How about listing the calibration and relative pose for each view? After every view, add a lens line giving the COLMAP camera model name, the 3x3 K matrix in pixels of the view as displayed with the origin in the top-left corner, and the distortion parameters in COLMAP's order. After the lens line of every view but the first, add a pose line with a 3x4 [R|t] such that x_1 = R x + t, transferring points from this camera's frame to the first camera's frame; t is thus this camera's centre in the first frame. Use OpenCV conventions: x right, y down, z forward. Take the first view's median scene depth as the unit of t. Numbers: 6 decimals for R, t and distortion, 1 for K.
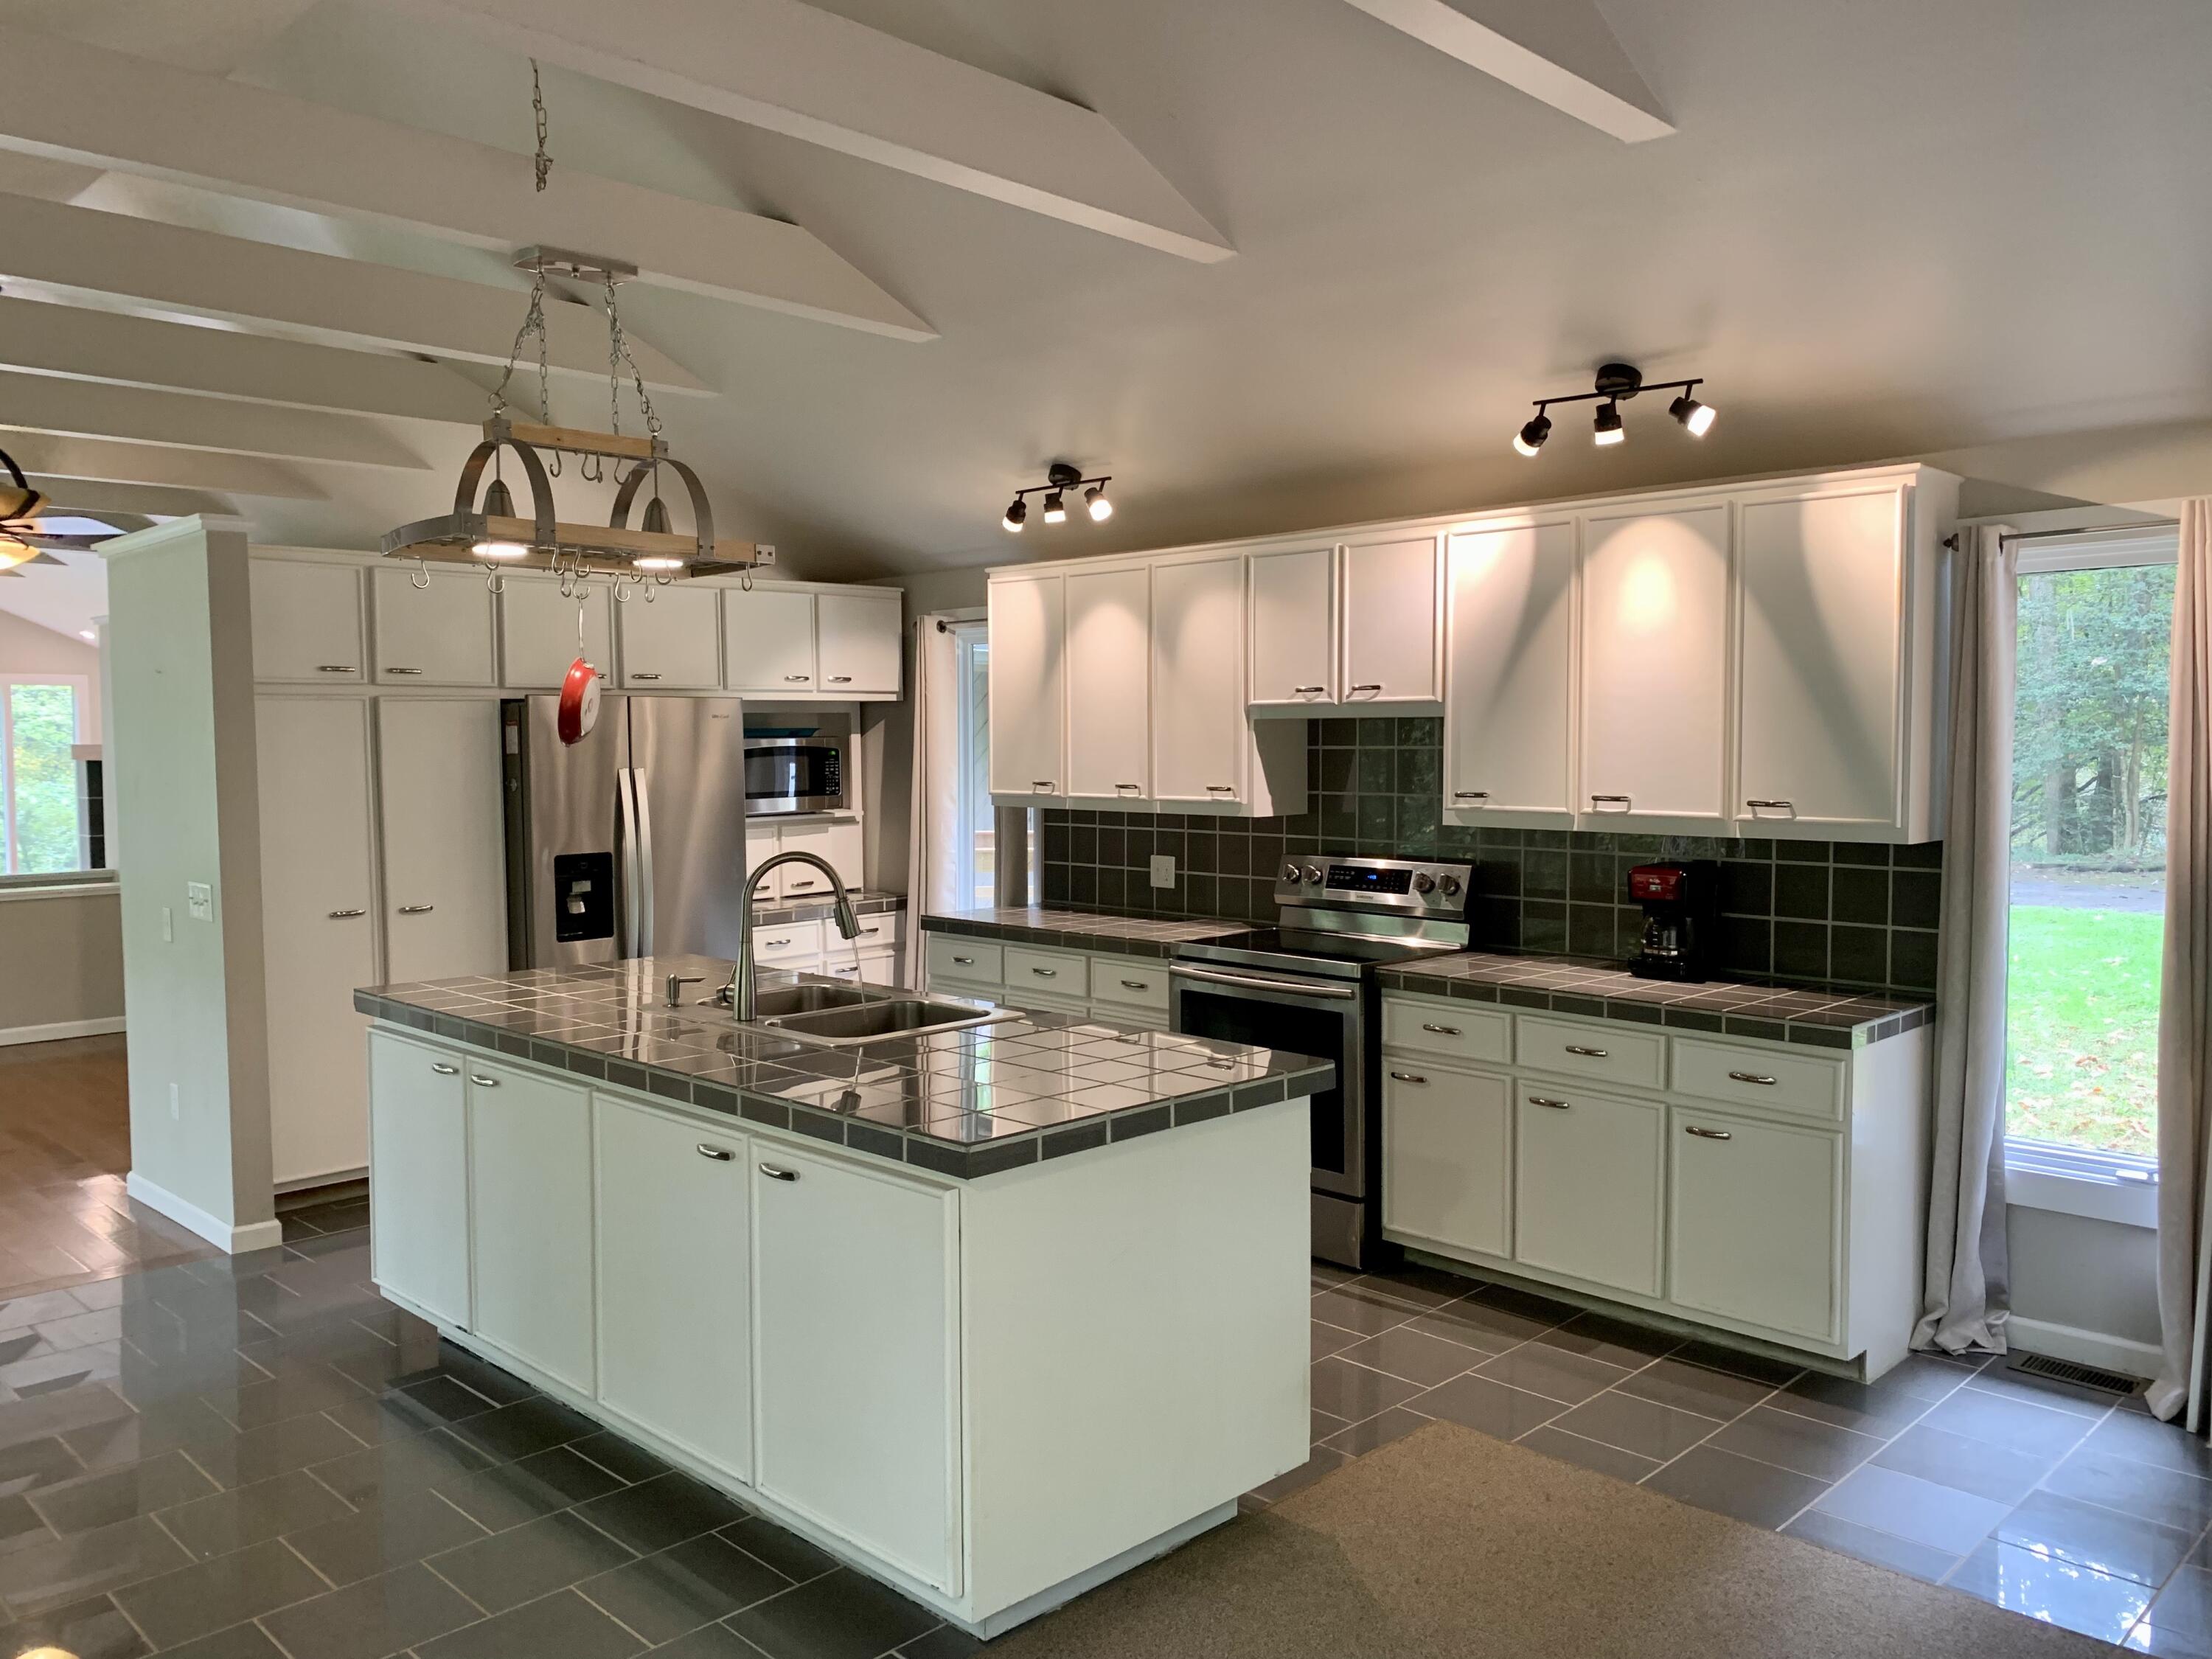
lens RADIAL K [[1684.9, 0, 1111.1], [0, 1684.9, 827.0], [0, 0, 1]] dist [0.038886, -0.005718]
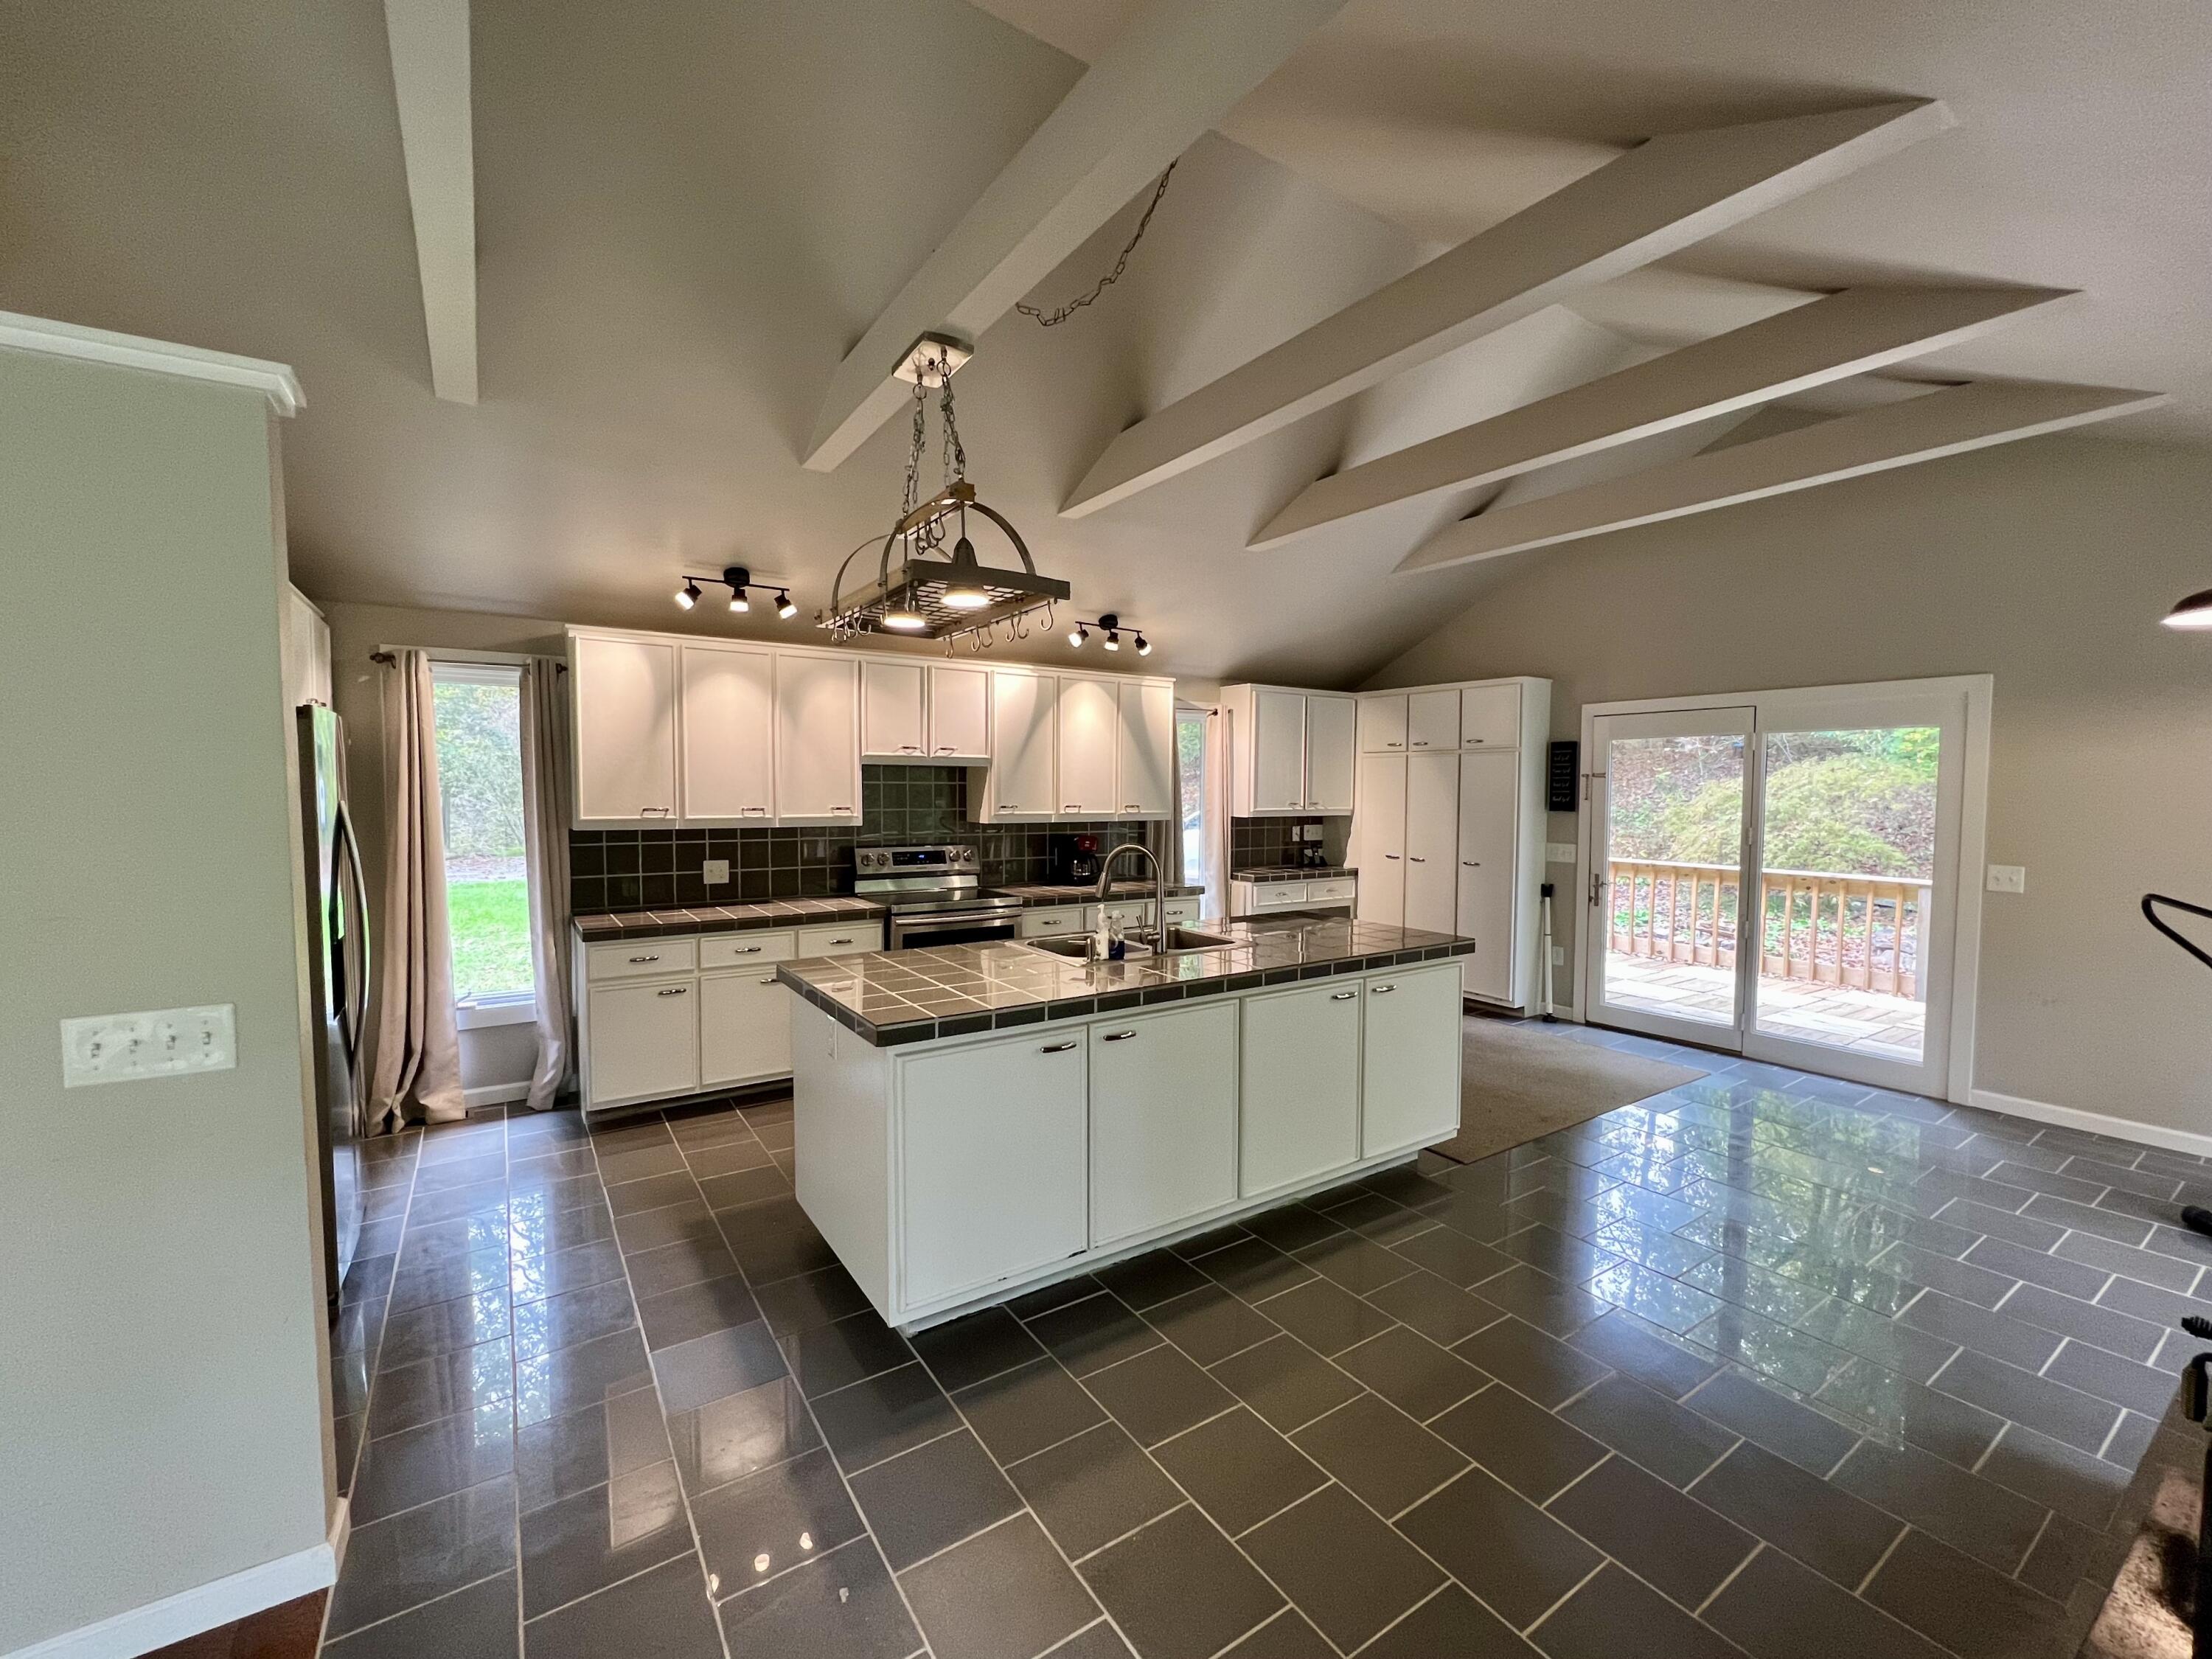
lens RADIAL K [[896.0, 0, 1113.2], [0, 896.0, 840.8], [0, 0, 1]] dist [-0.002403, -0.000138]
pose [[0.194164, -0.046253, 0.979878, -0.739279], [0.050368, 0.998040, 0.037130, -0.011590], [-0.979675, 0.042145, 0.196113, 0.634573]]
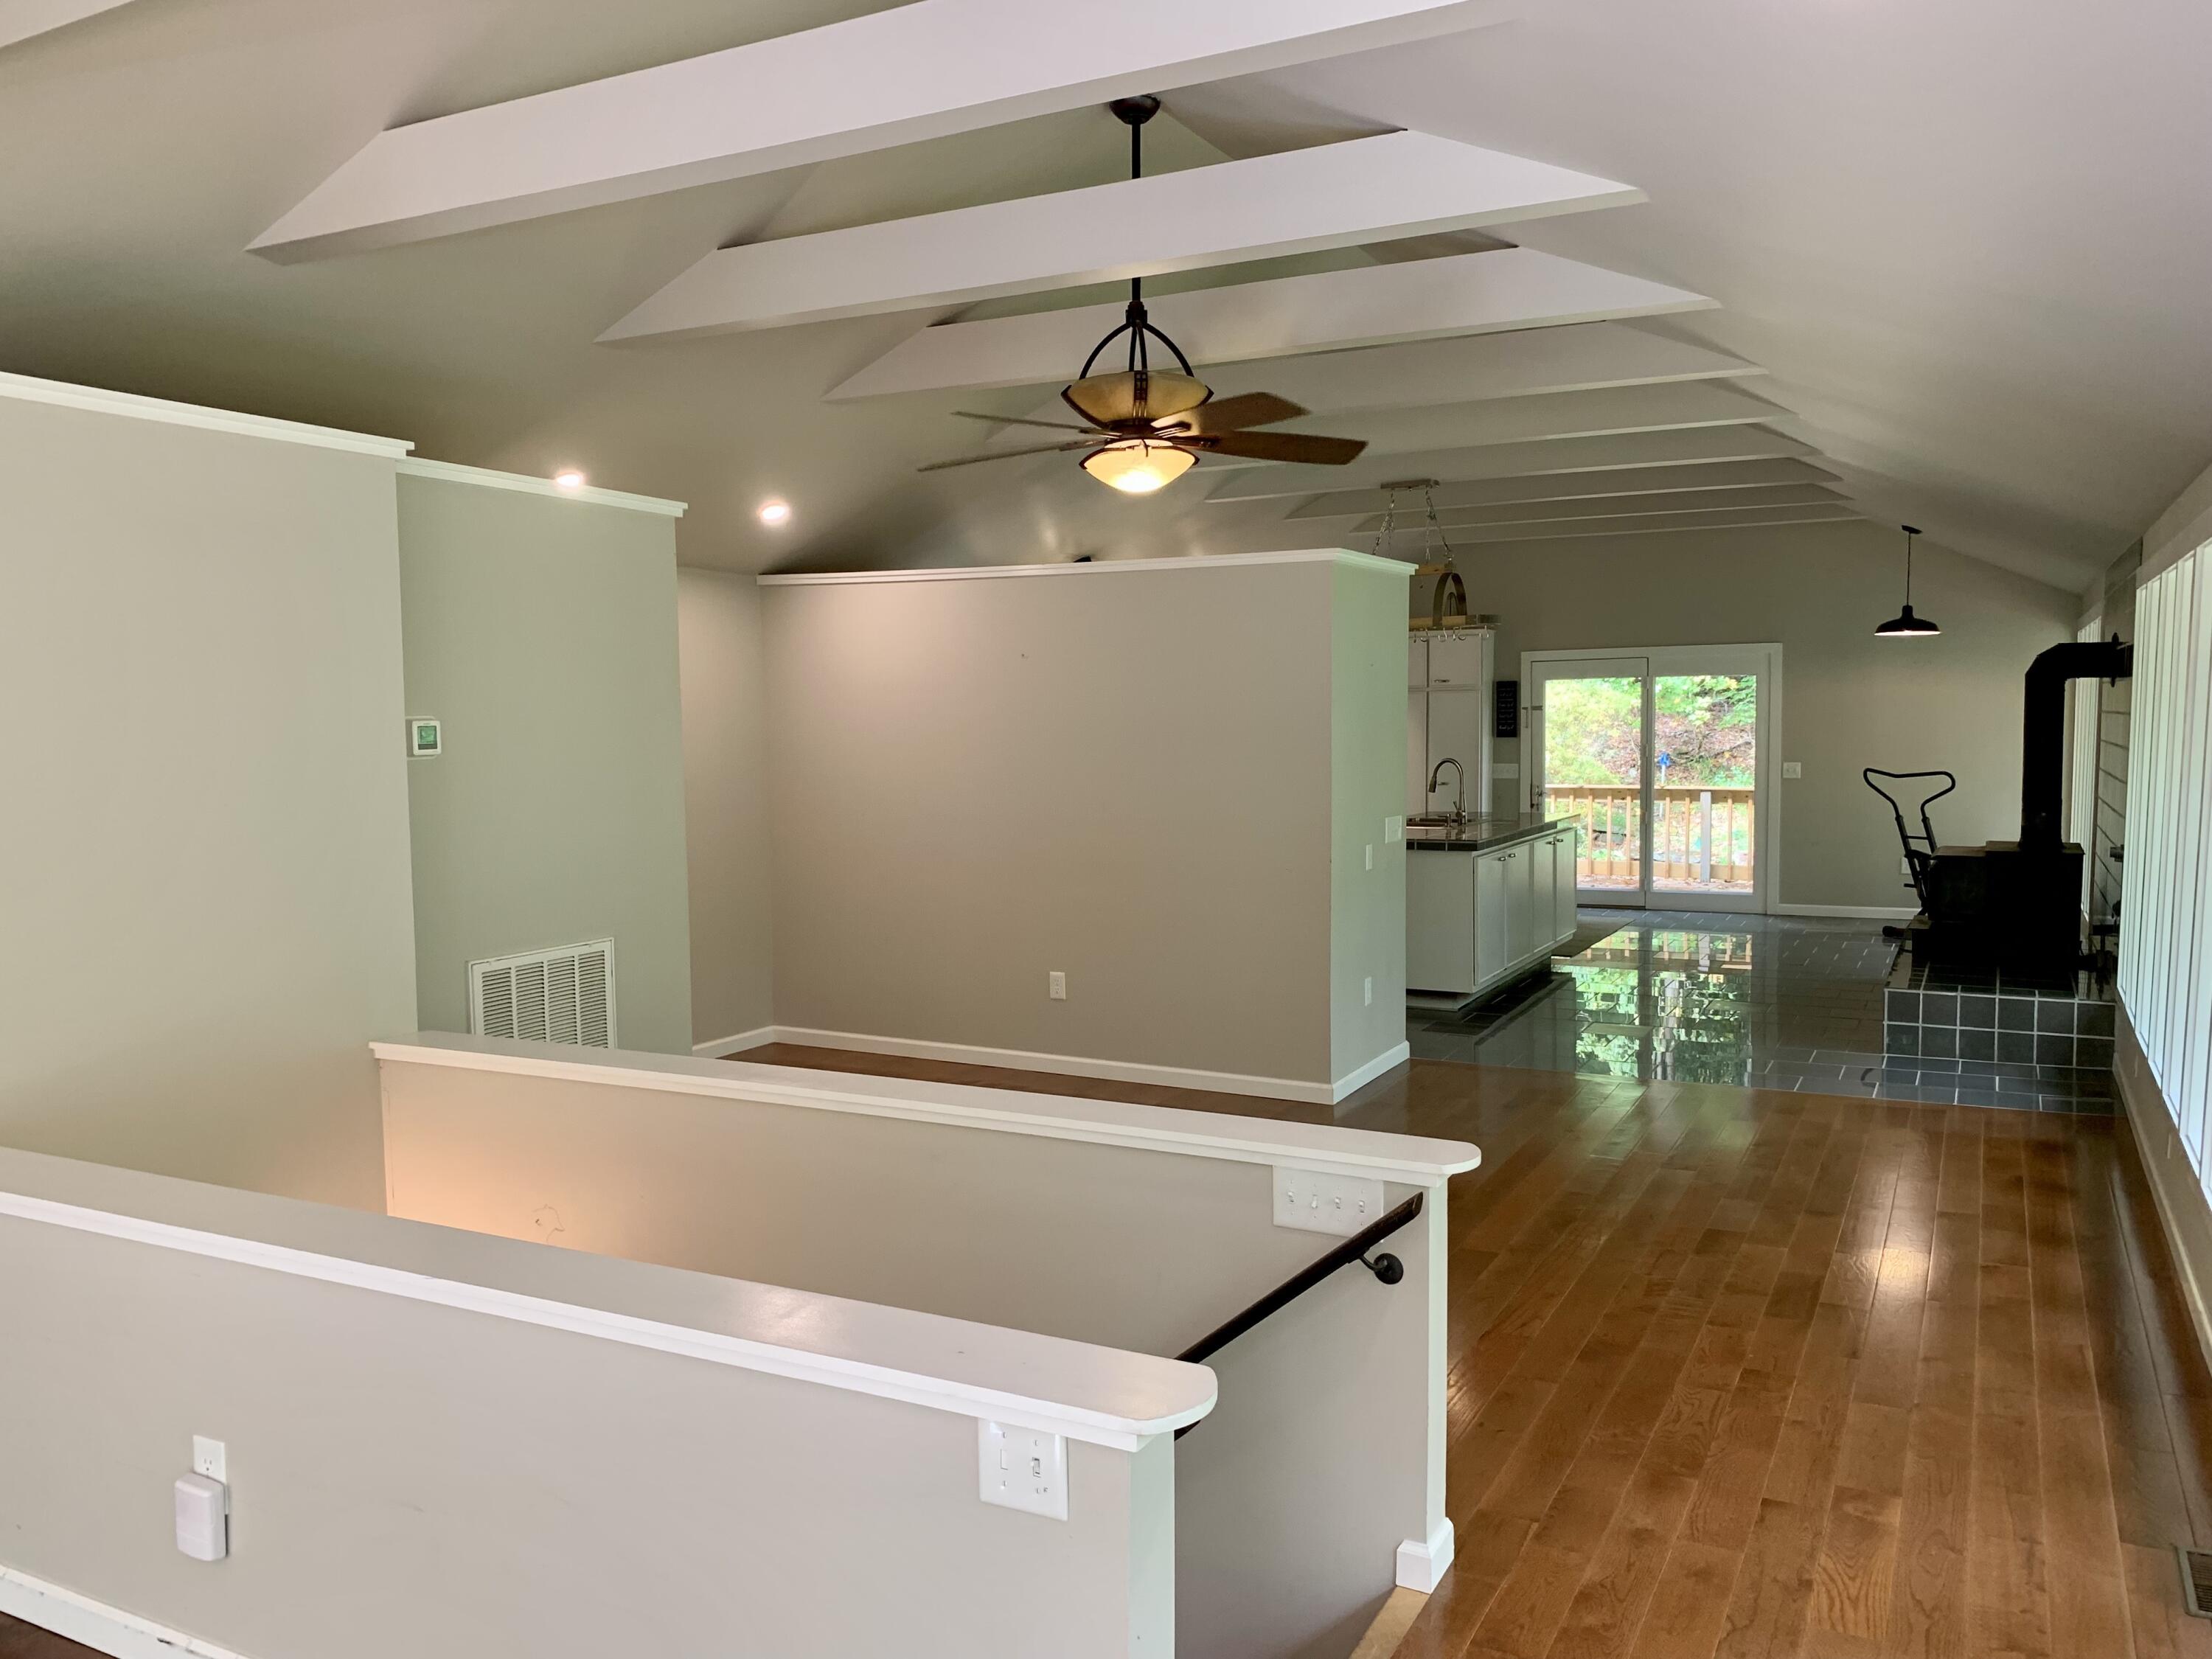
lens RADIAL K [[1684.9, 0, 1095.3], [0, 1684.9, 837.6], [0, 0, 1]] dist [0.038886, -0.005718]
pose [[-0.290939, -0.052600, 0.955295, -1.693547], [0.071511, 0.994499, 0.076537, -0.061065], [-0.954065, 0.090581, -0.285577, 1.527182]]
